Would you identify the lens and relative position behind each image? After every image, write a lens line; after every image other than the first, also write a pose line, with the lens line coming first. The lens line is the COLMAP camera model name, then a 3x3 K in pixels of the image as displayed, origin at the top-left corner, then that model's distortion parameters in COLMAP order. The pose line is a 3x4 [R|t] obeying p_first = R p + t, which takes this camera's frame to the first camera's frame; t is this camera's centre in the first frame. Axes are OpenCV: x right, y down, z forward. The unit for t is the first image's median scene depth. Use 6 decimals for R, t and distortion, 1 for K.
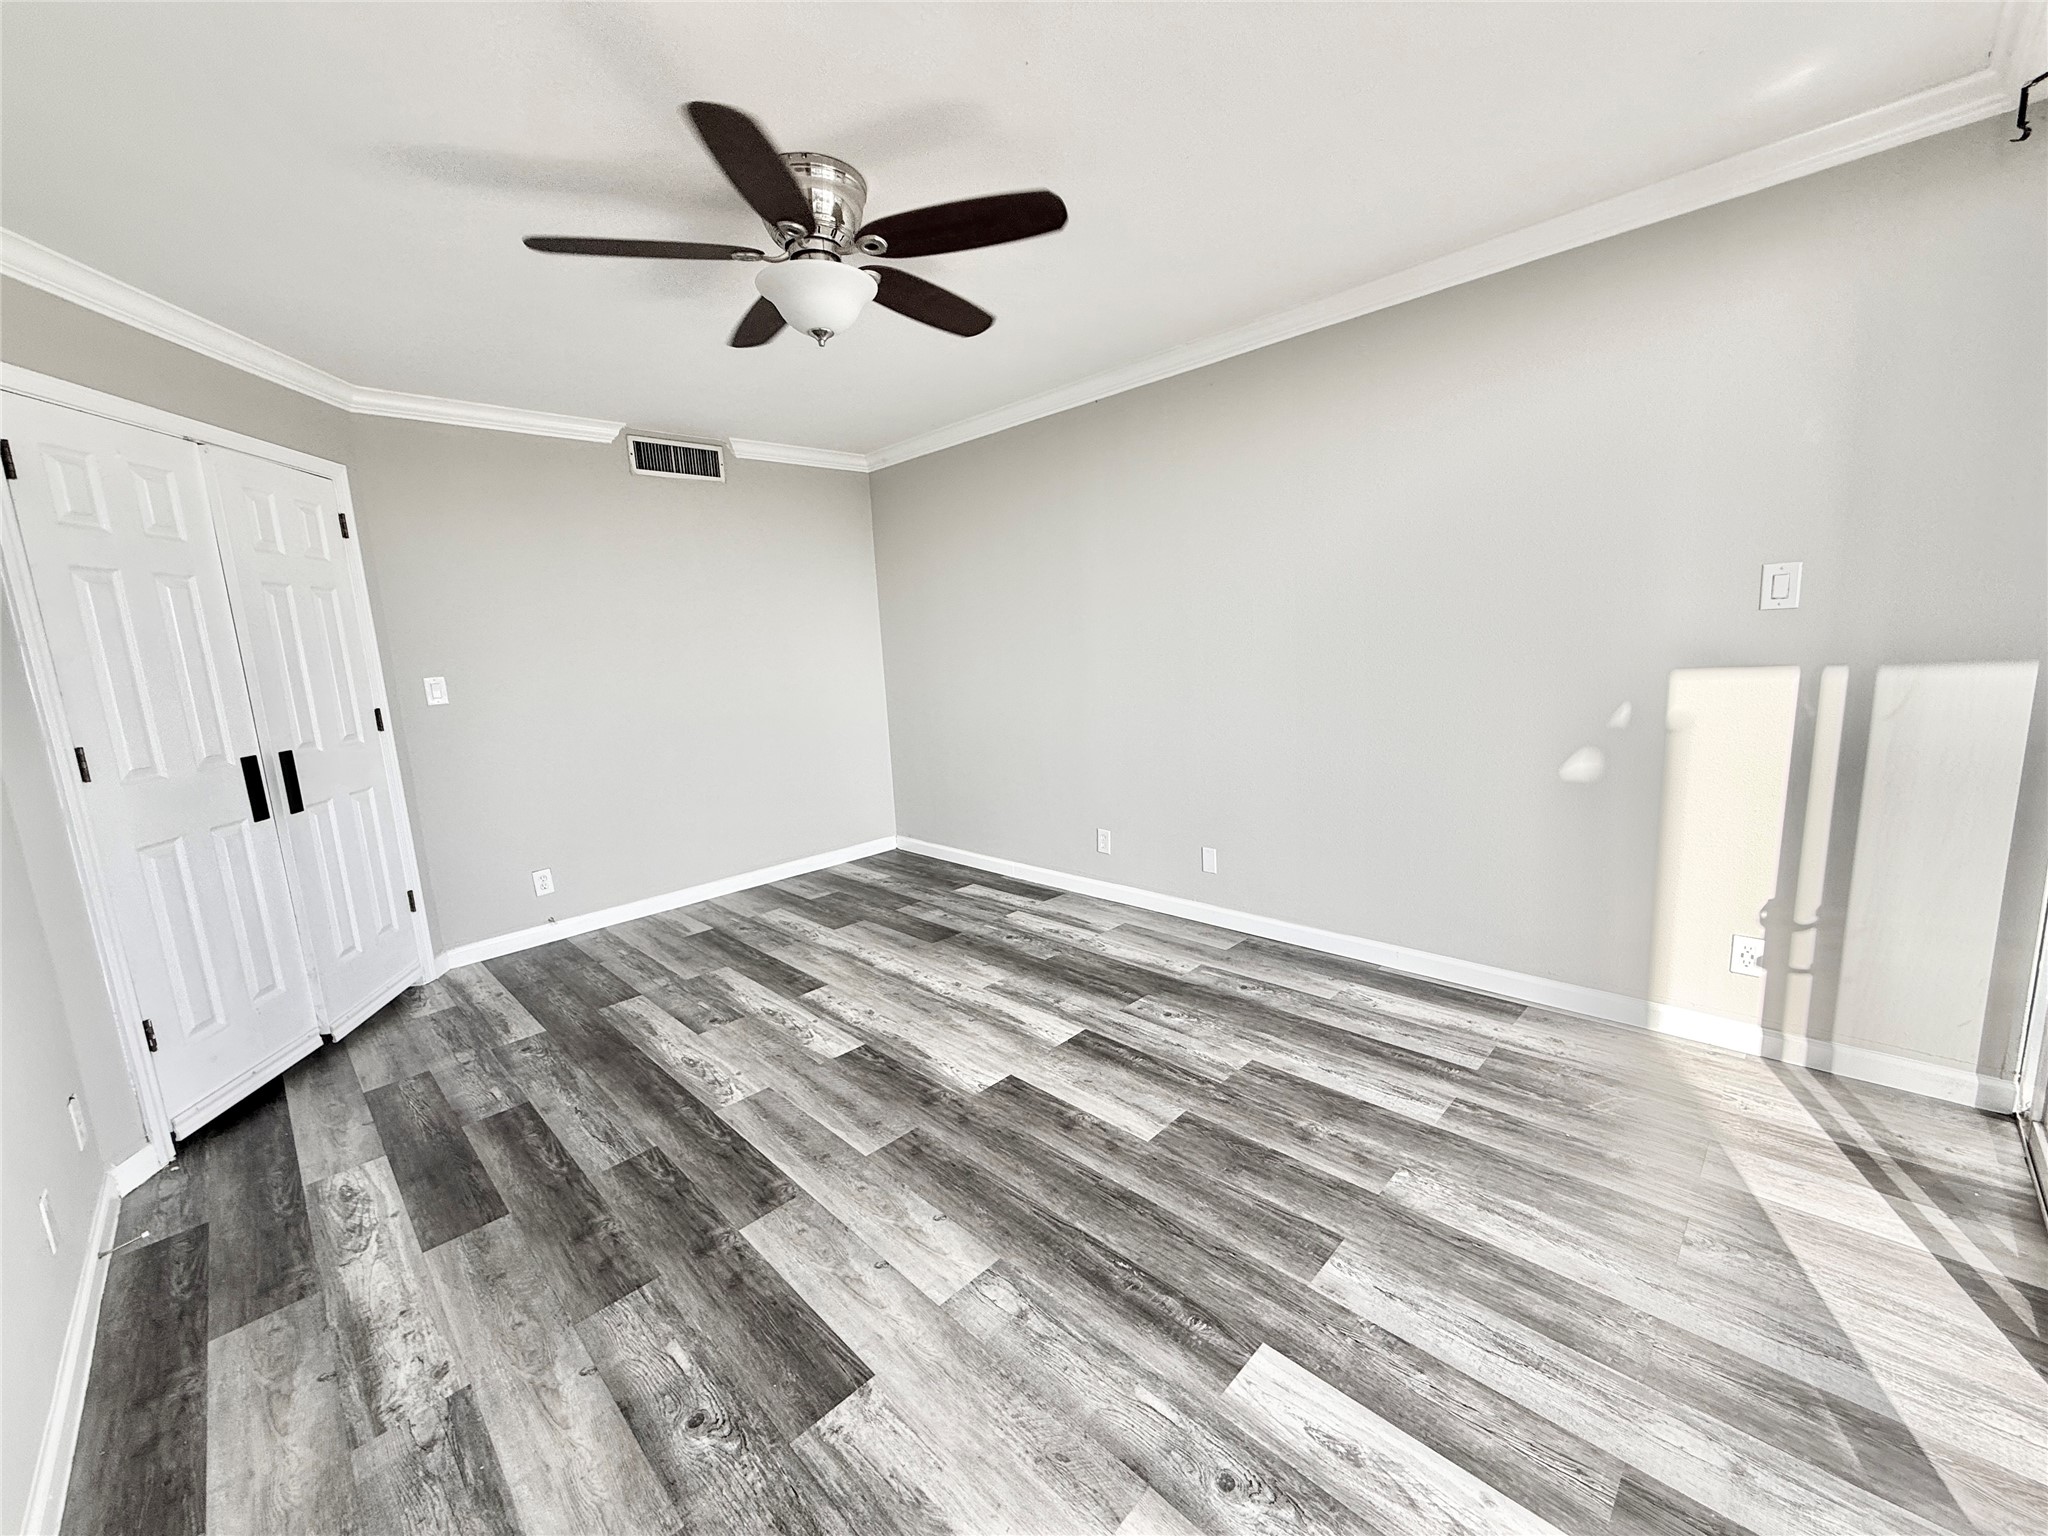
lens RADIAL K [[815.9, 0, 1014.7], [0, 815.9, 775.3], [0, 0, 1]] dist [0.000518, 0.000540]
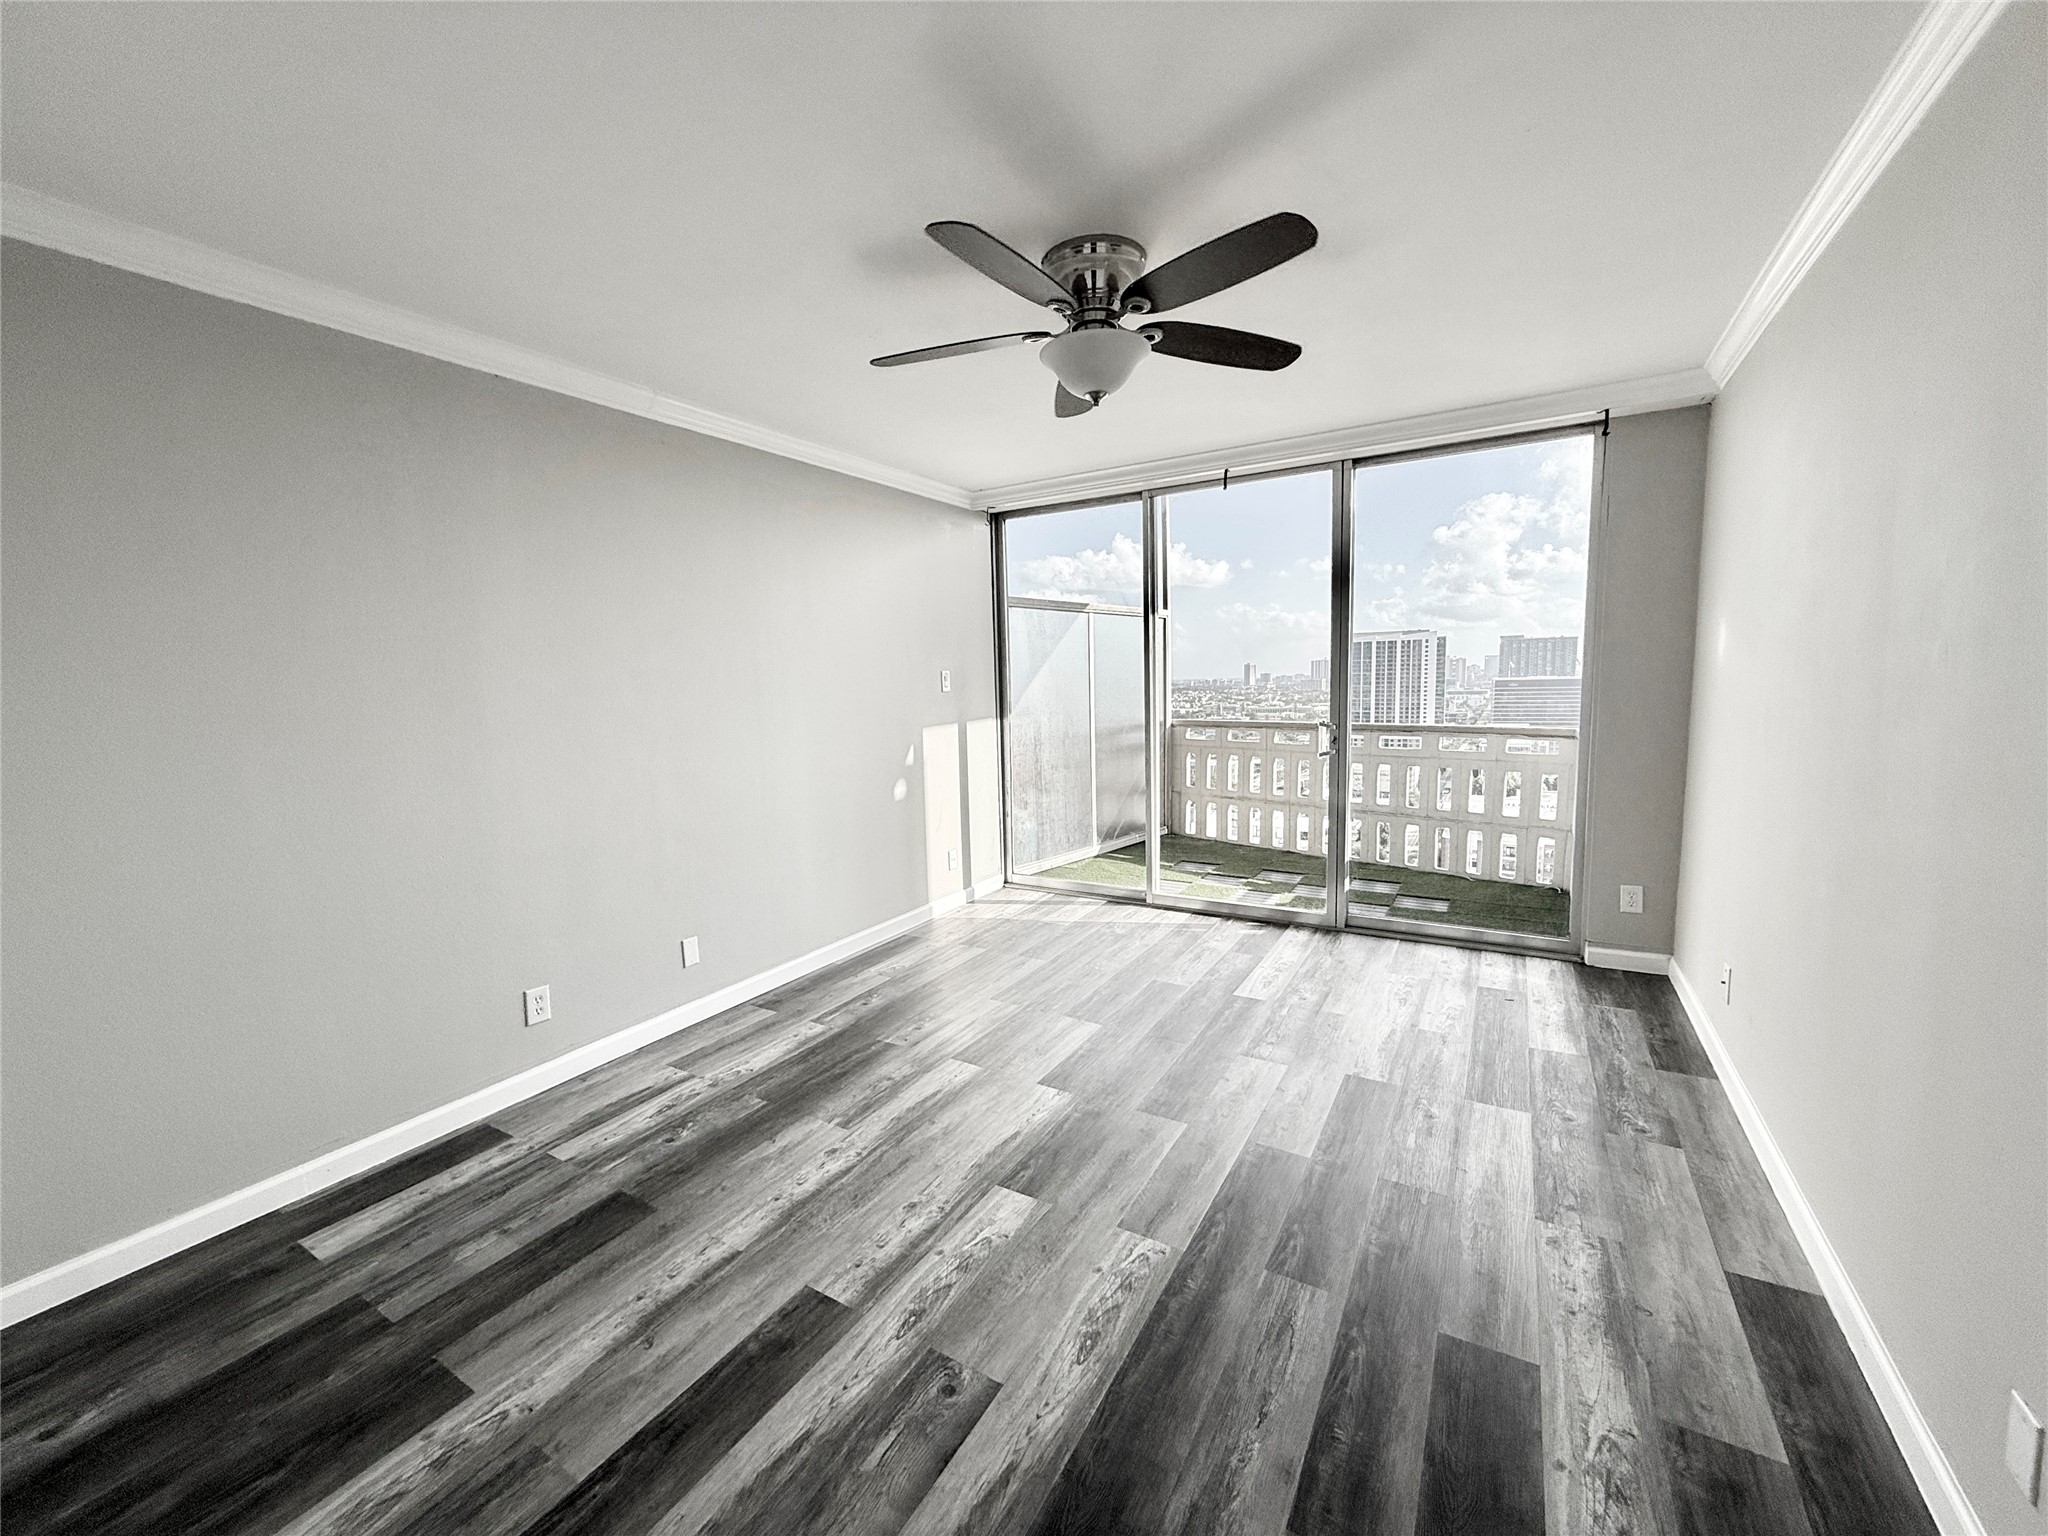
lens RADIAL K [[815.9, 0, 1009.1], [0, 815.9, 769.1], [0, 0, 1]] dist [0.000518, 0.000540]
pose [[-0.239826, -0.047358, 0.969660, -0.886874], [0.202871, 0.974313, 0.097762, -0.137945], [-0.949382, 0.220162, -0.224058, 1.008978]]
